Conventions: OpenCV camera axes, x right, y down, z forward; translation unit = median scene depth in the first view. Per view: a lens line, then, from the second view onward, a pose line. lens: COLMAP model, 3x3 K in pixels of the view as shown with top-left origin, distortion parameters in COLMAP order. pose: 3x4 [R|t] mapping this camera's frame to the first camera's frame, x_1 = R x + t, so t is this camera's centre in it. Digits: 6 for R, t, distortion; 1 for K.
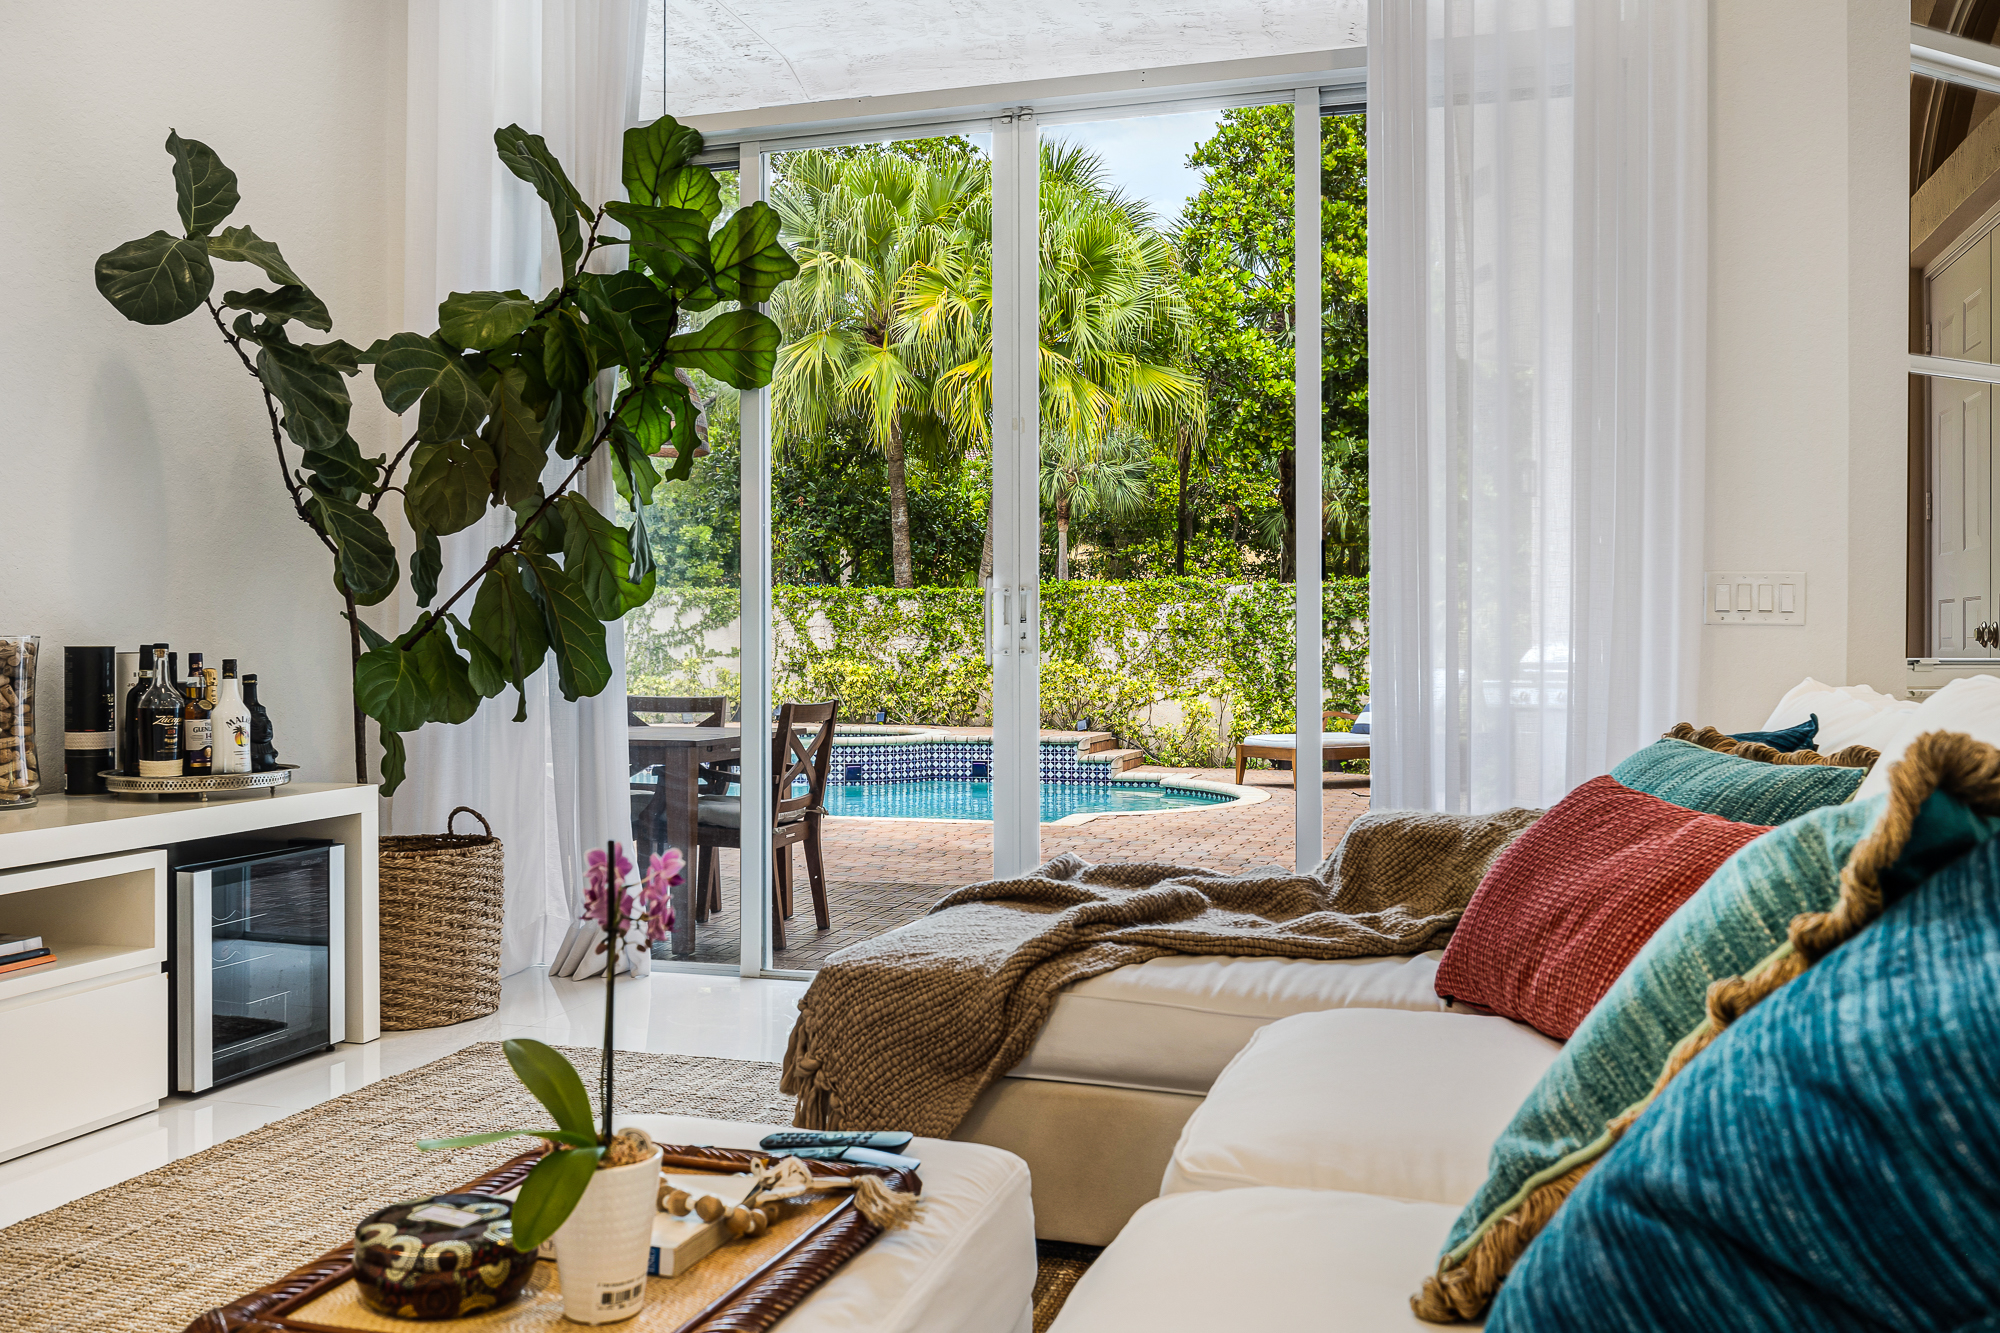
lens RADIAL K [[1689.4, 0, 1000.0], [0, 1689.4, 666.5], [0, 0, 1]] dist [-0.016798, -0.003010]
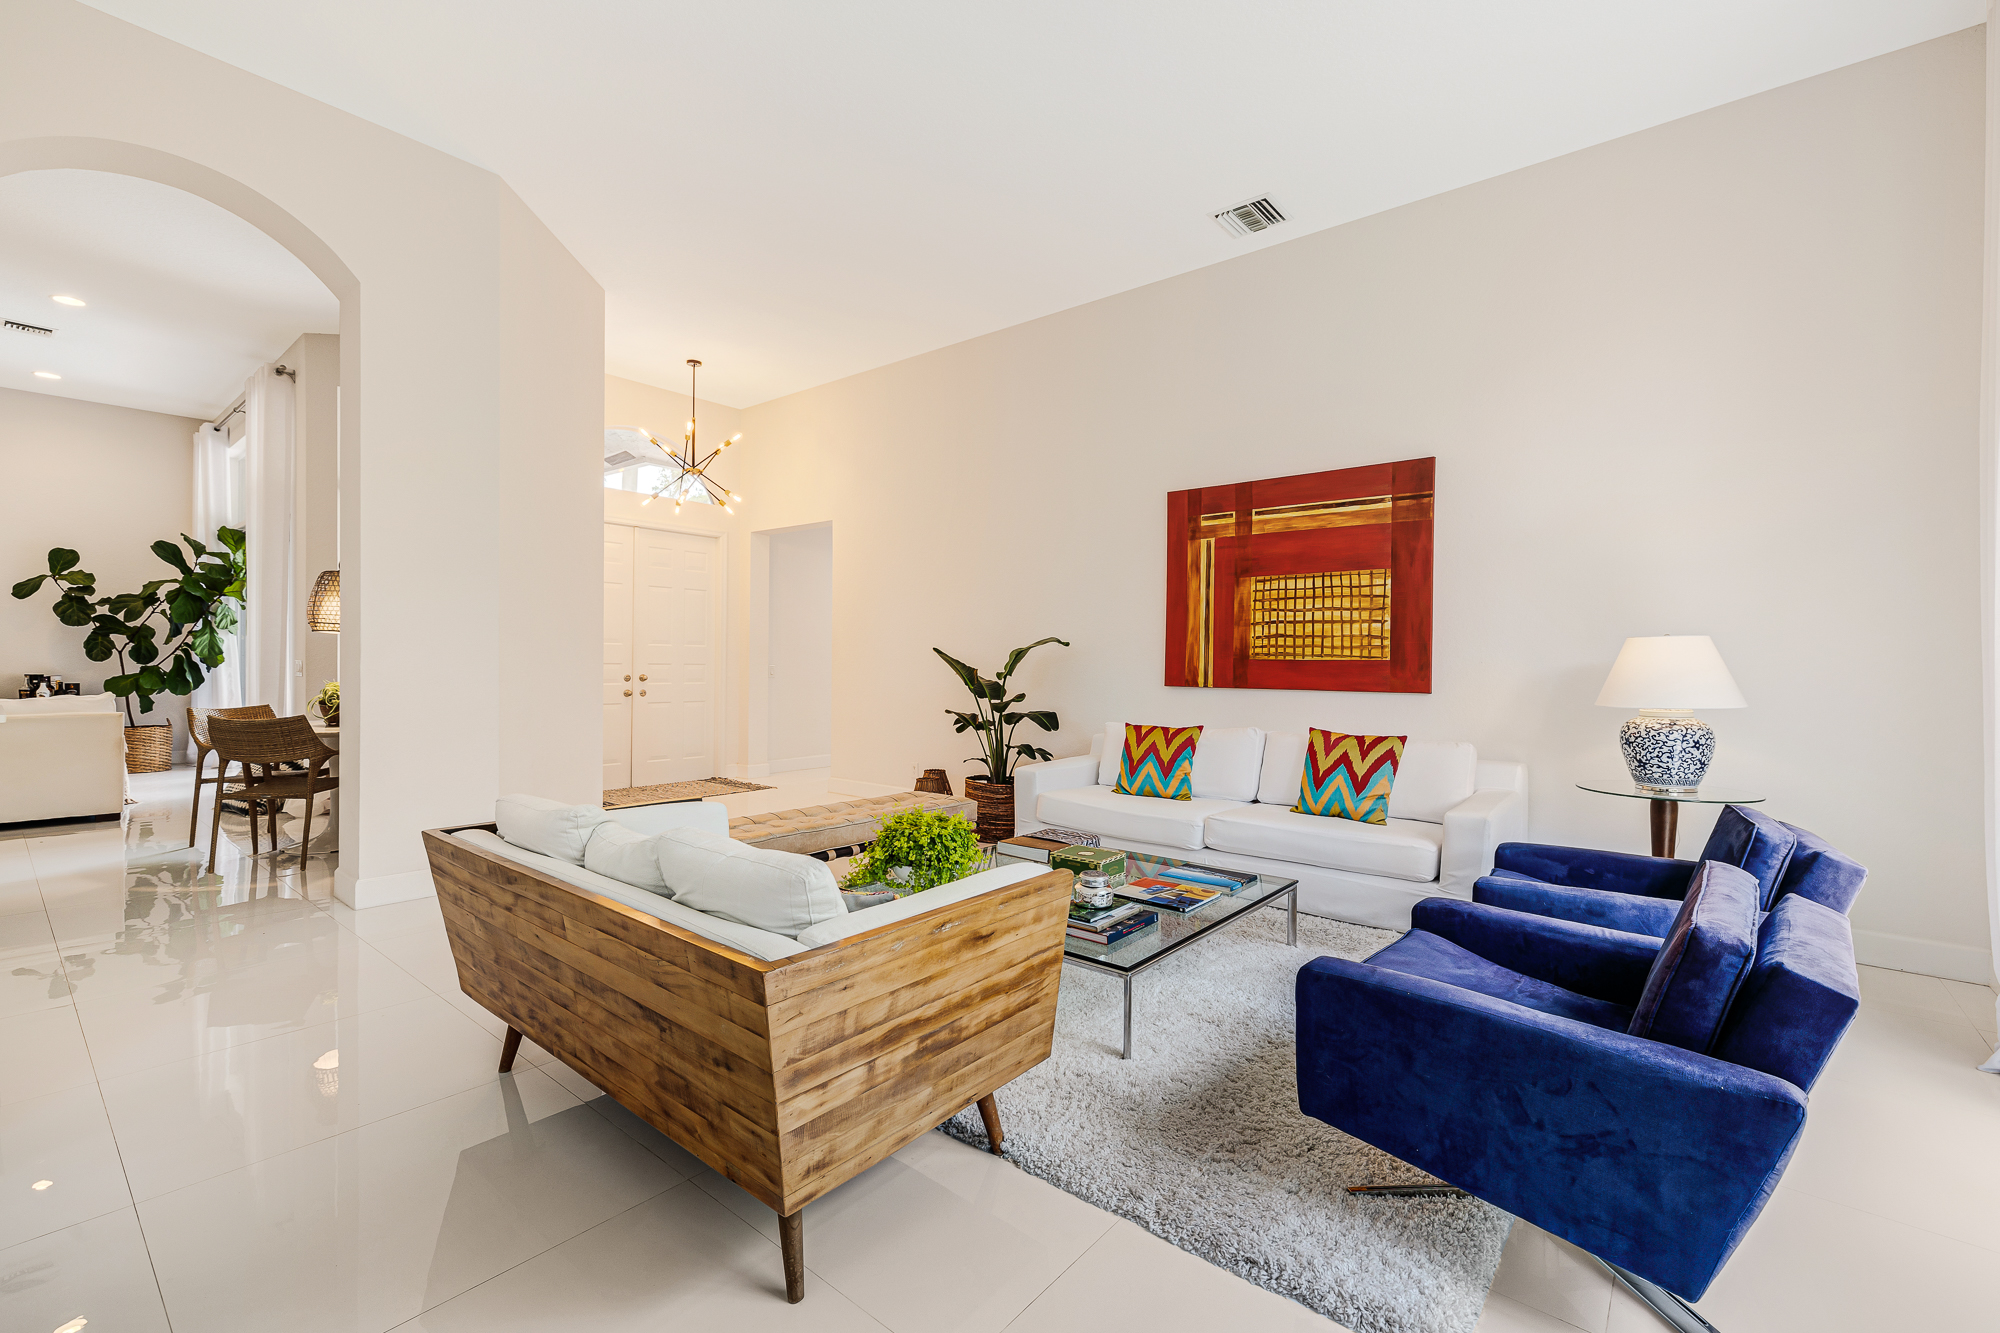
lens RADIAL K [[851.9, 0, 987.3], [0, 851.9, 666.6], [0, 0, 1]] dist [0.003450, 0.000774]
pose [[0.917674, 0.013755, -0.397096, 2.237871], [-0.016611, 0.999855, -0.003755, -0.057521], [0.396987, 0.010042, 0.917769, -0.010126]]
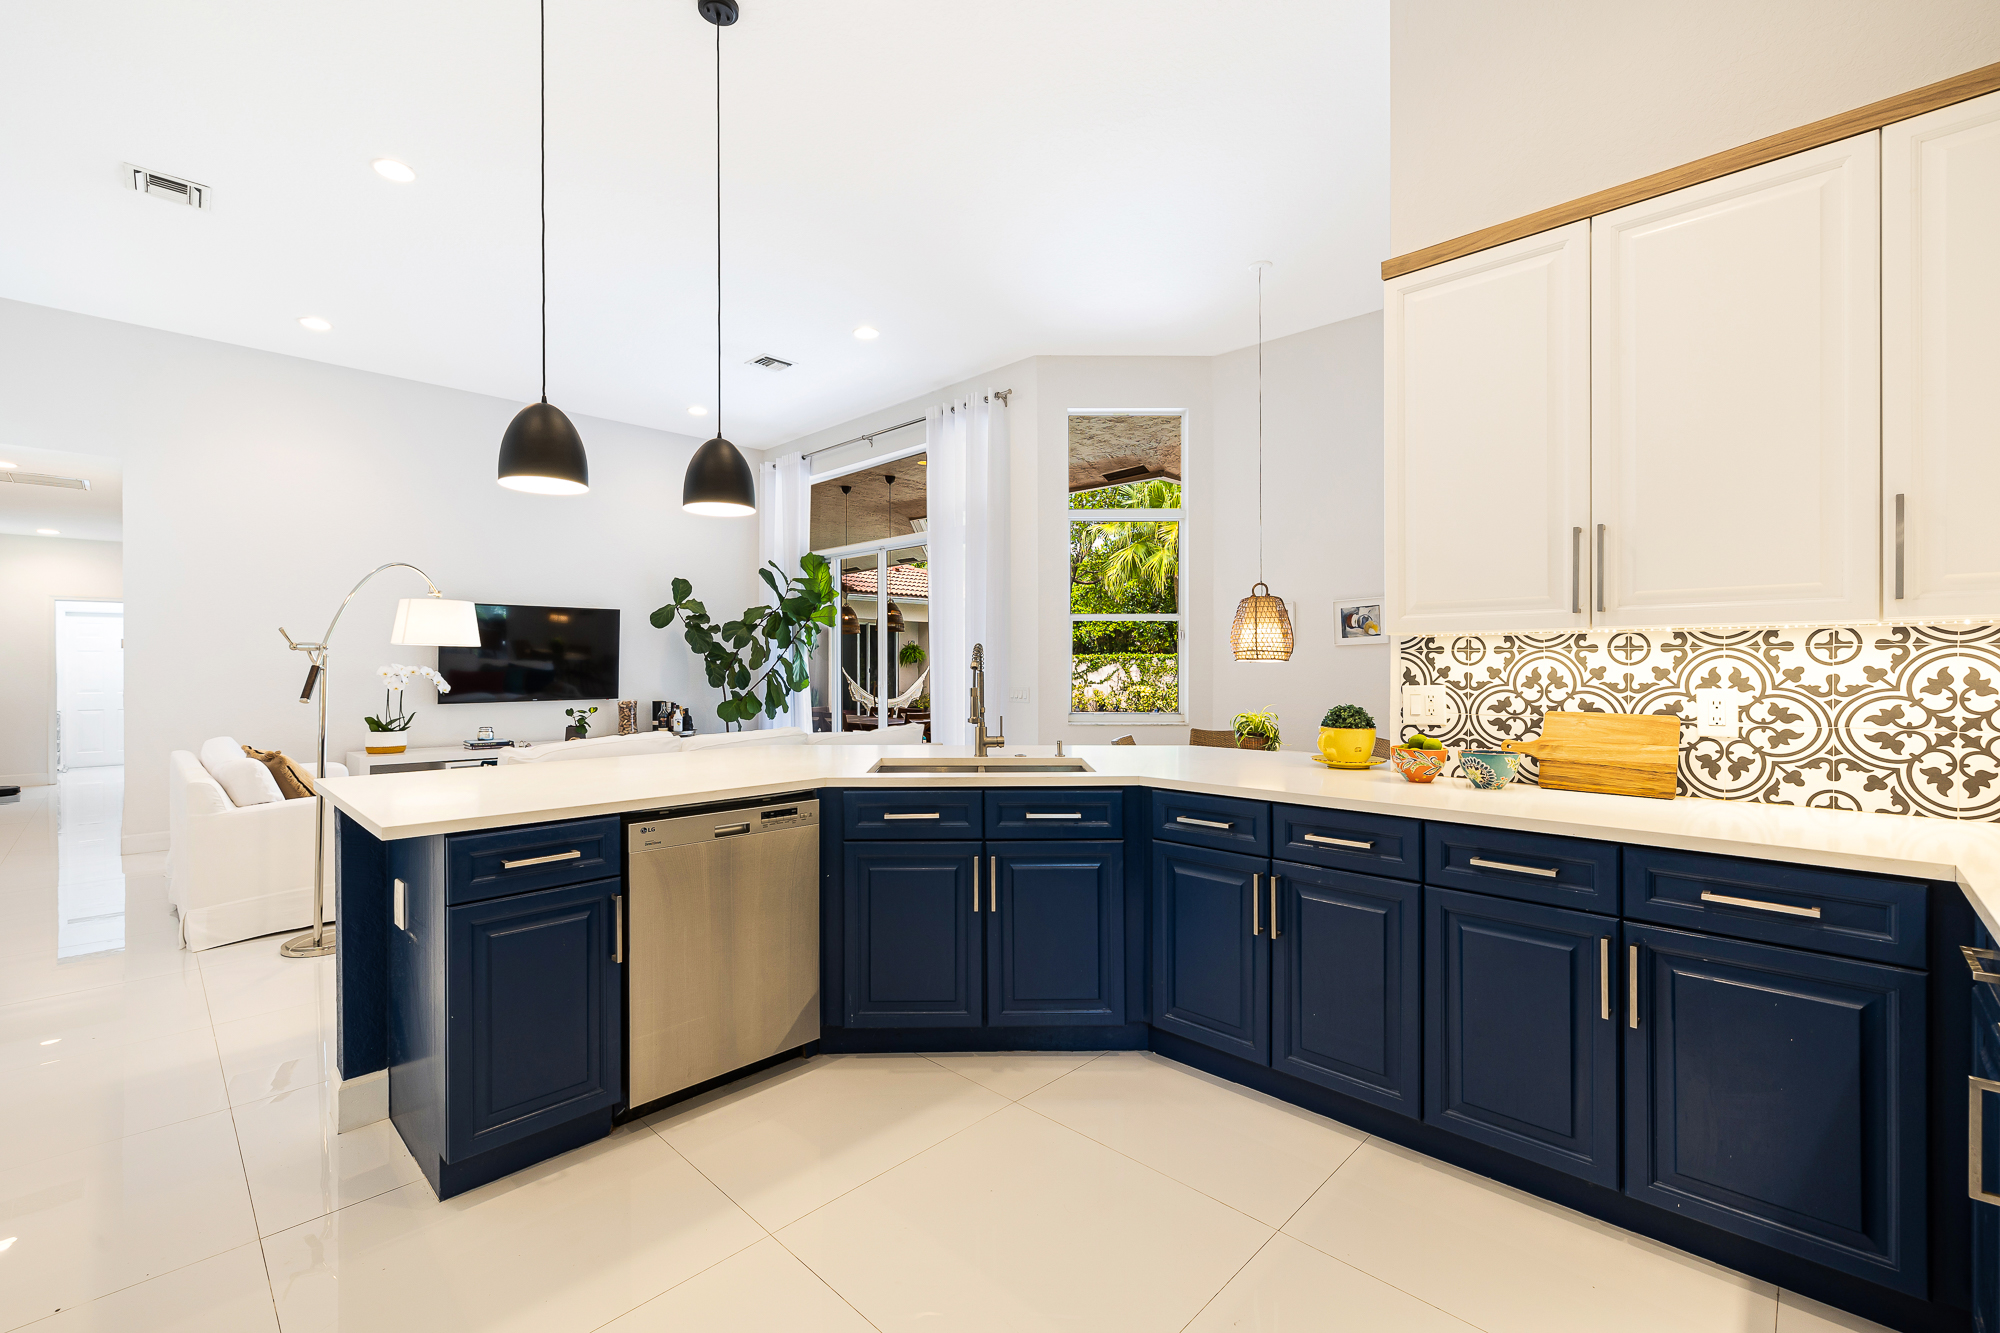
lens RADIAL K [[851.9, 0, 987.3], [0, 851.9, 666.6], [0, 0, 1]] dist [0.003450, 0.000774]
pose [[0.879328, -0.001284, -0.476216, 1.126722], [-0.003887, 0.999944, -0.009872, -0.074434], [0.476201, 0.010532, 0.879273, -0.471060]]
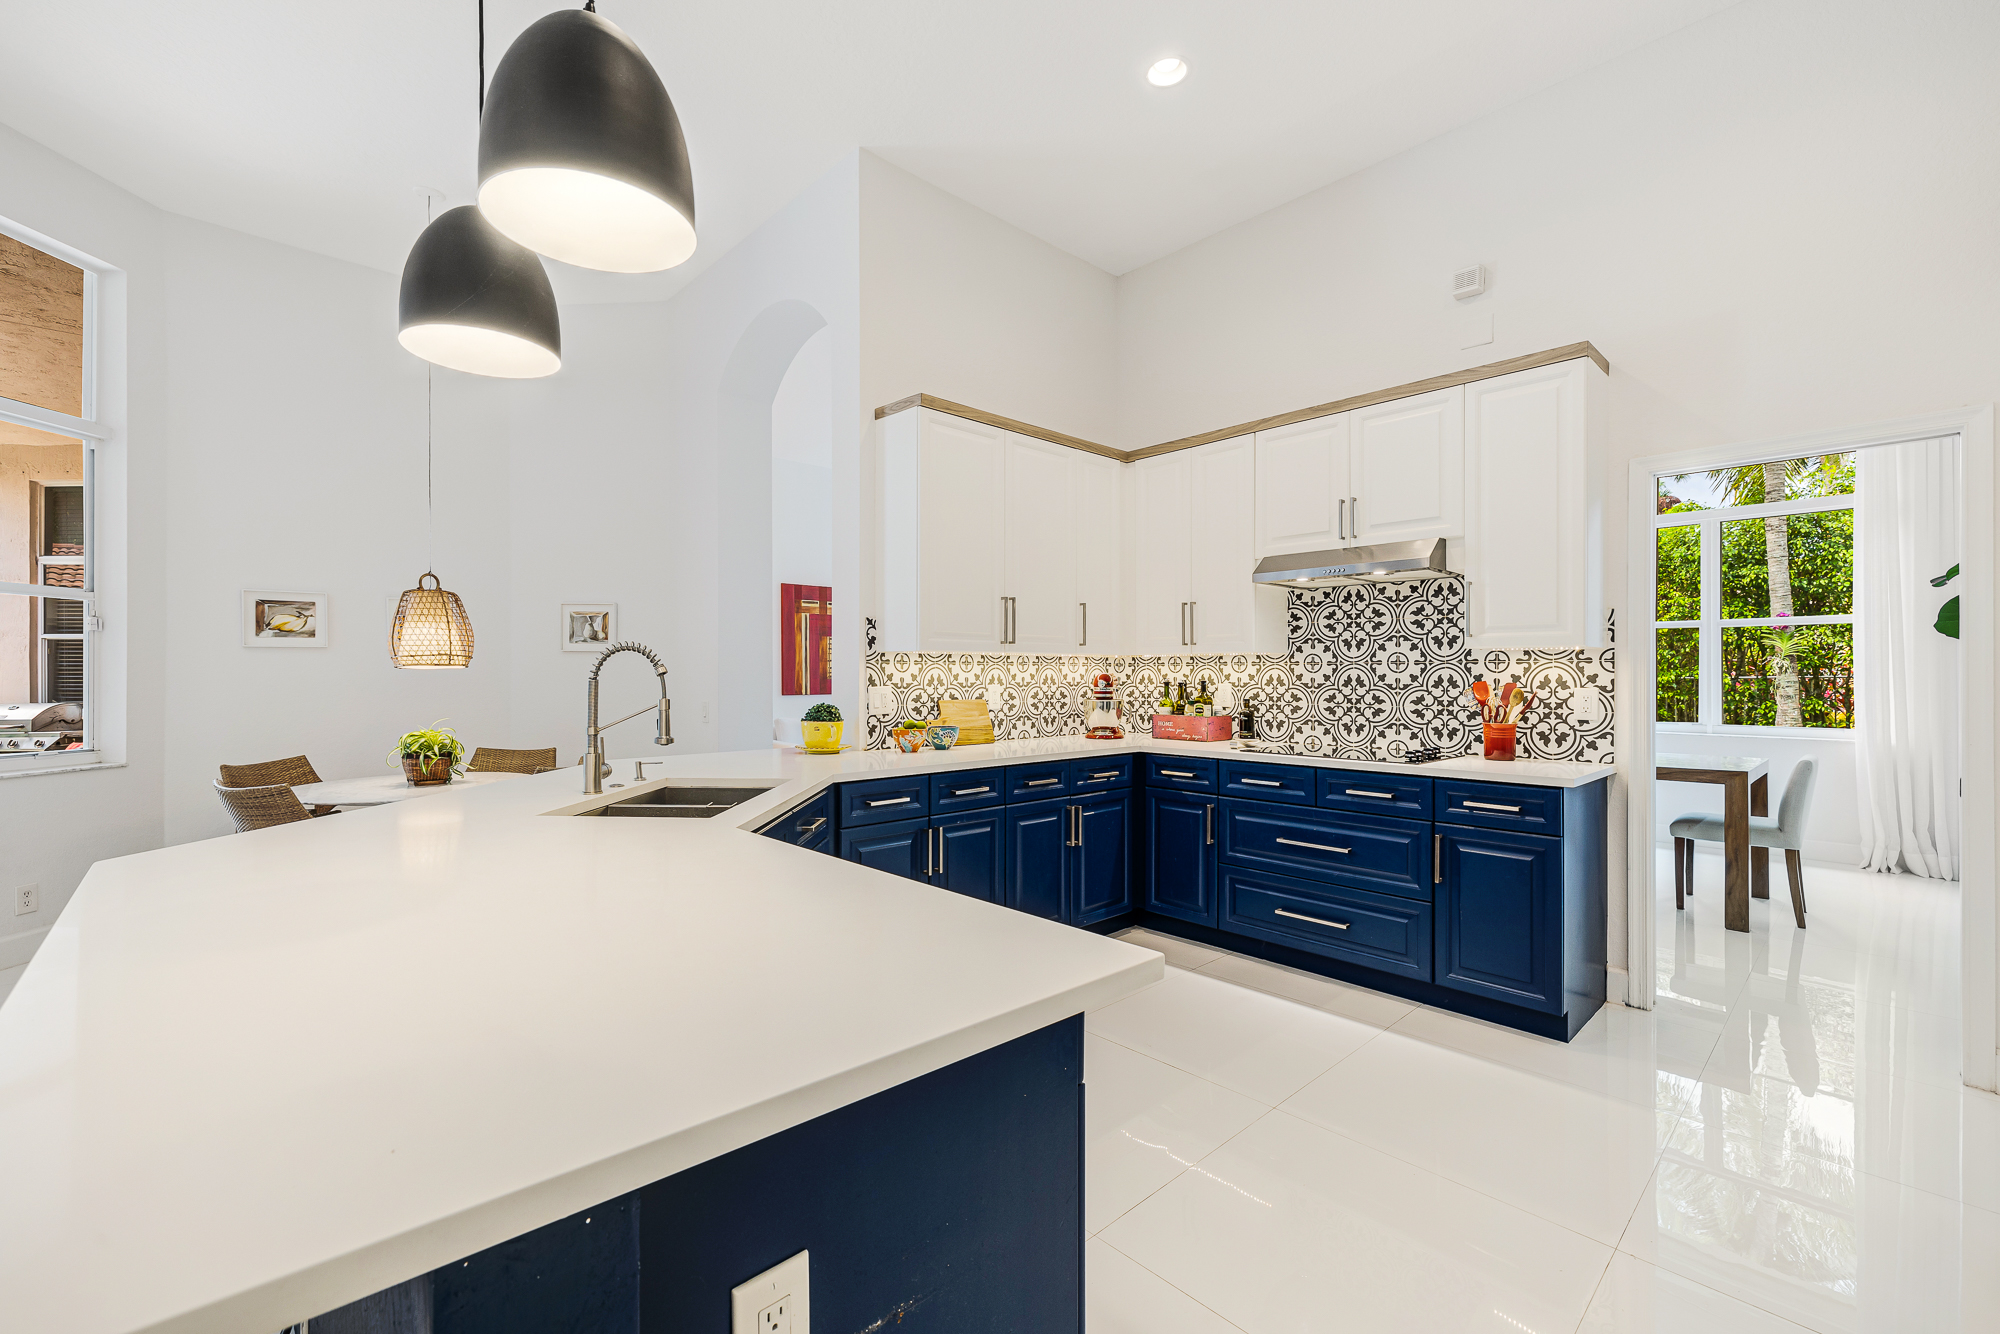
lens RADIAL K [[833.6, 0, 996.3], [0, 833.6, 677.6], [0, 0, 1]] dist [-0.000163, 0.000416]
pose [[0.510597, -0.004416, 0.859809, 0.399162], [0.010312, 0.999946, -0.000989, -0.075300], [-0.859759, 0.009371, 0.510615, -0.310357]]
